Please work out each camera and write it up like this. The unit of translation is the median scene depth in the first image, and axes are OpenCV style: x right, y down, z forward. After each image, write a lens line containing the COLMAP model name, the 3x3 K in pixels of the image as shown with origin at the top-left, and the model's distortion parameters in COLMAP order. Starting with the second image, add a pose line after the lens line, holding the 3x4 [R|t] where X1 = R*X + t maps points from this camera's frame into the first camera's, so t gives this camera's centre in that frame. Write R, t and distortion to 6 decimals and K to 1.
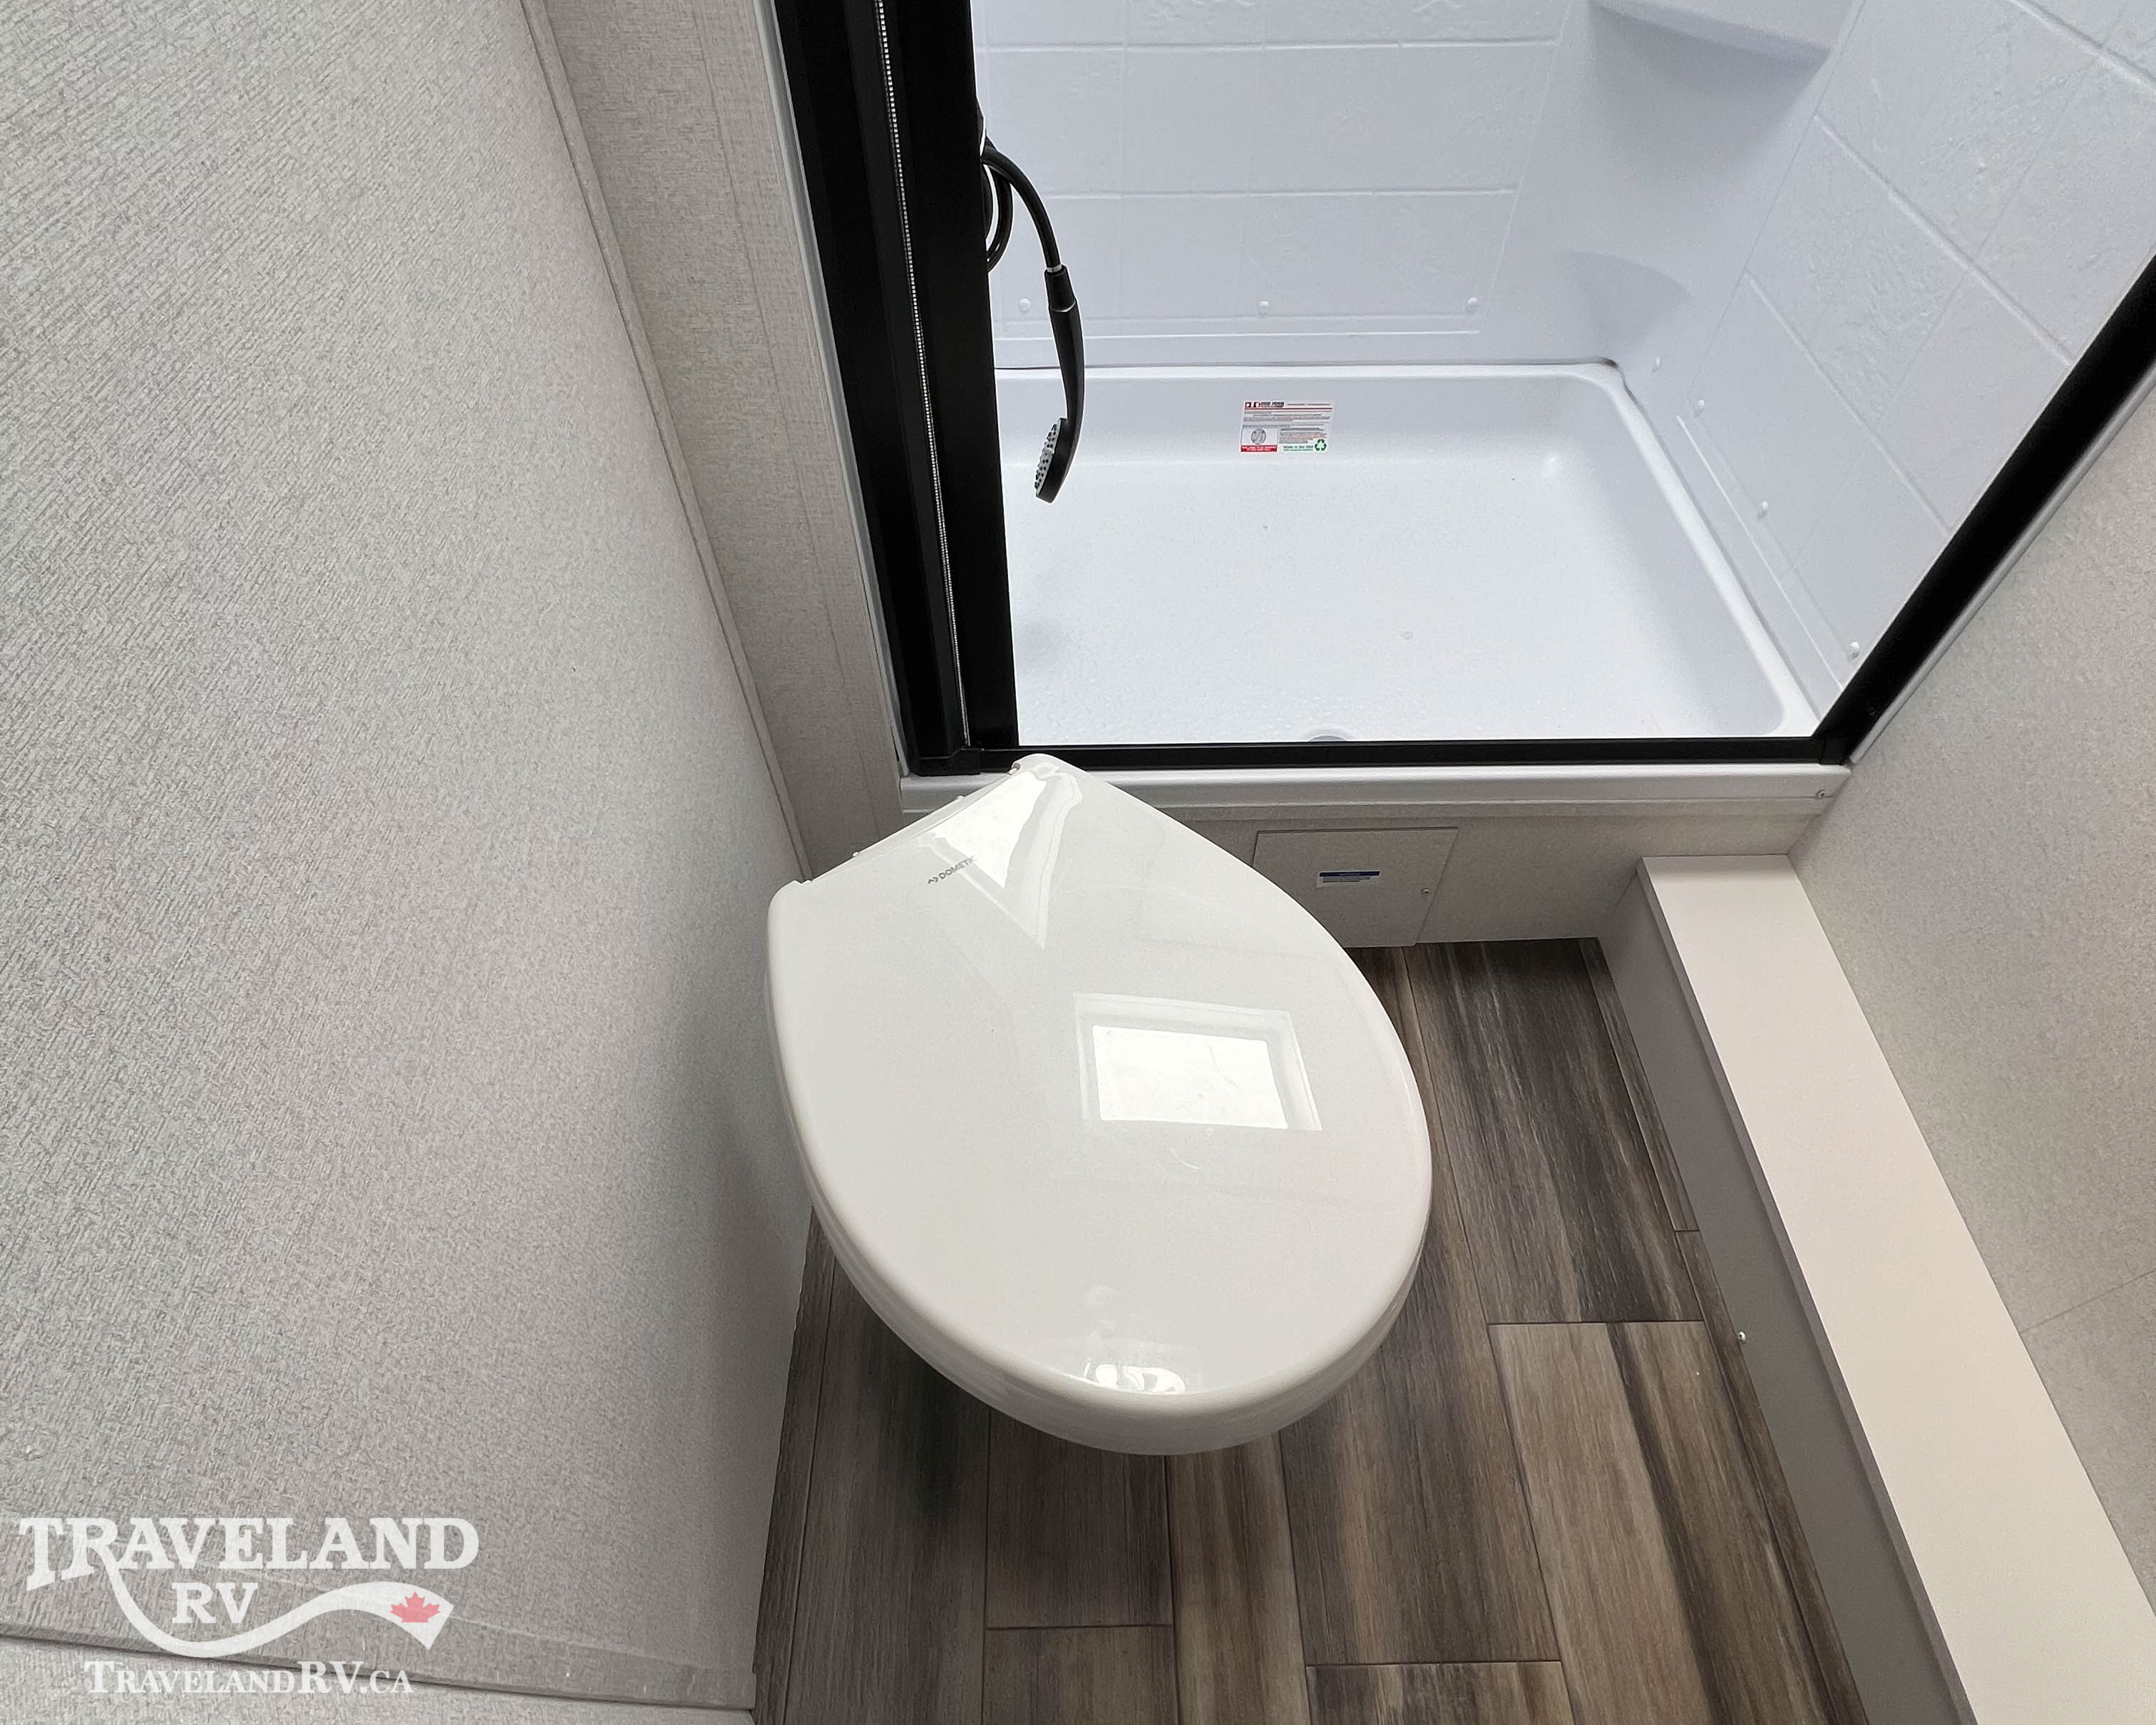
lens RADIAL K [[1150.9, 0, 1081.2], [0, 1150.9, 881.9], [0, 0, 1]] dist [-0.005122, -0.002246]
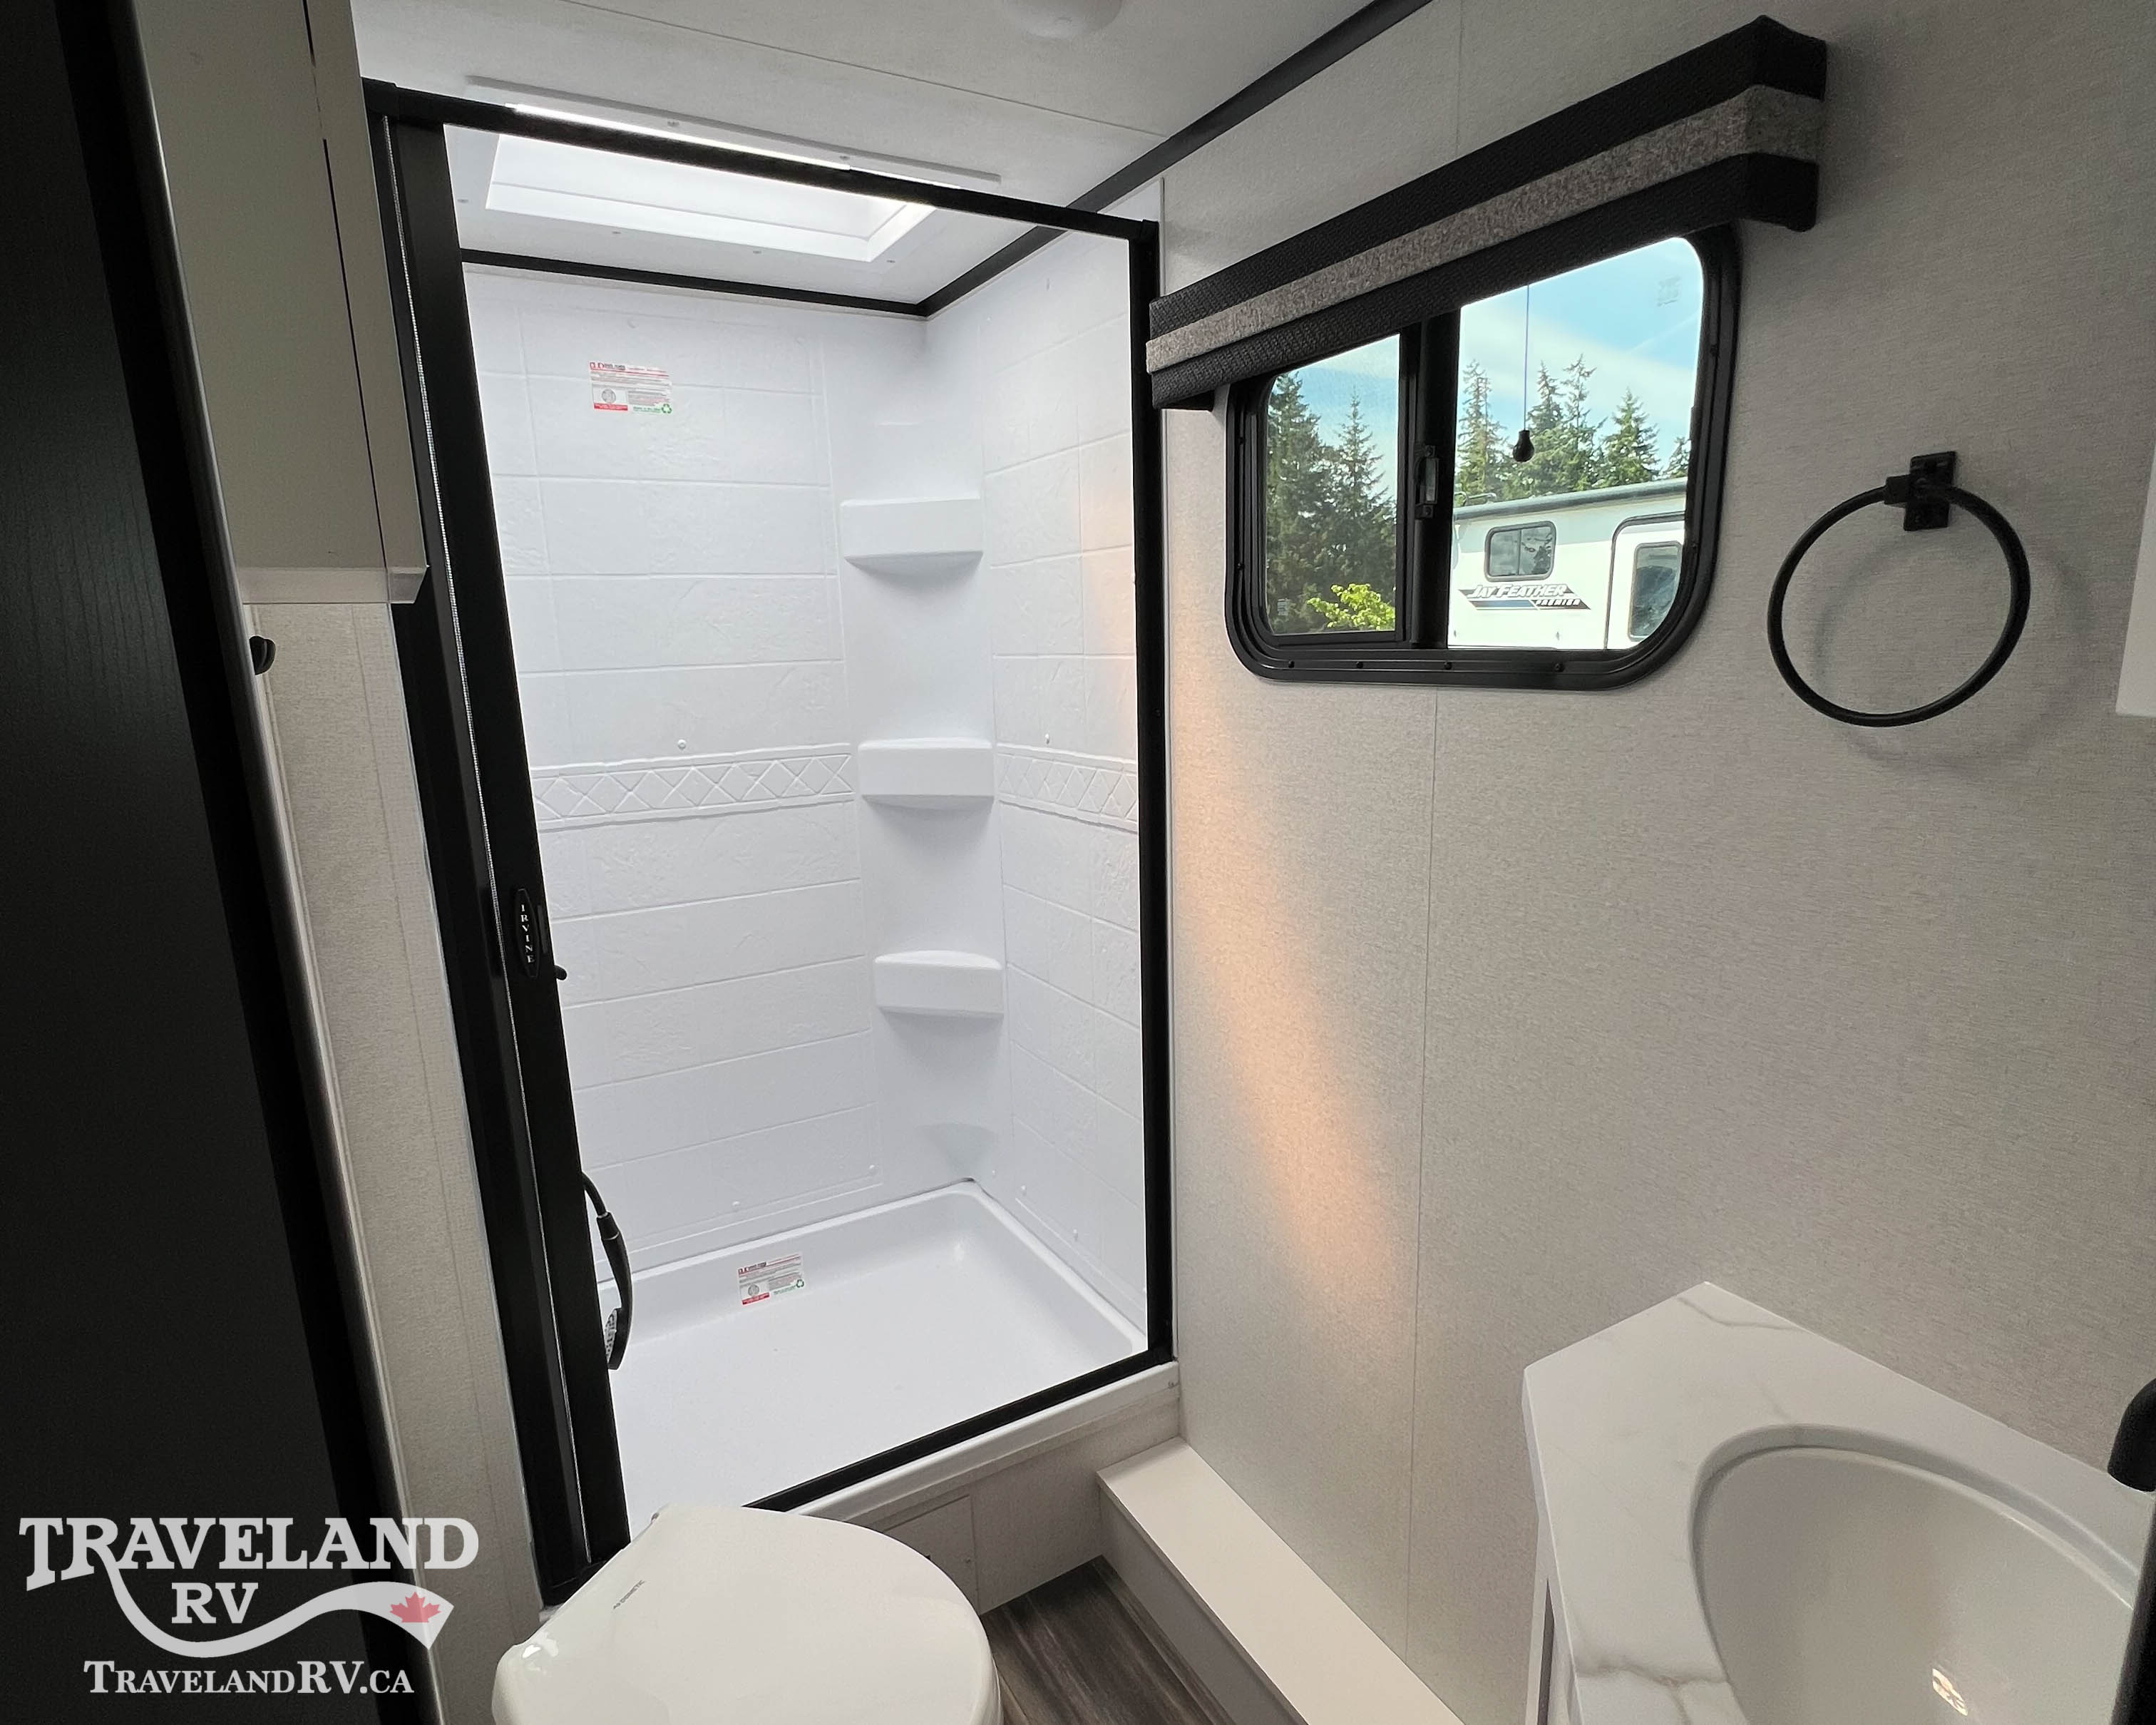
lens RADIAL K [[1150.9, 0, 1081.2], [0, 1150.9, 881.9], [0, 0, 1]] dist [-0.005122, -0.002246]
pose [[0.873018, -0.121006, 0.472437, -0.119966], [0.403482, 0.723355, -0.560322, 0.239620], [-0.273937, 0.679791, 0.680326, -0.476723]]
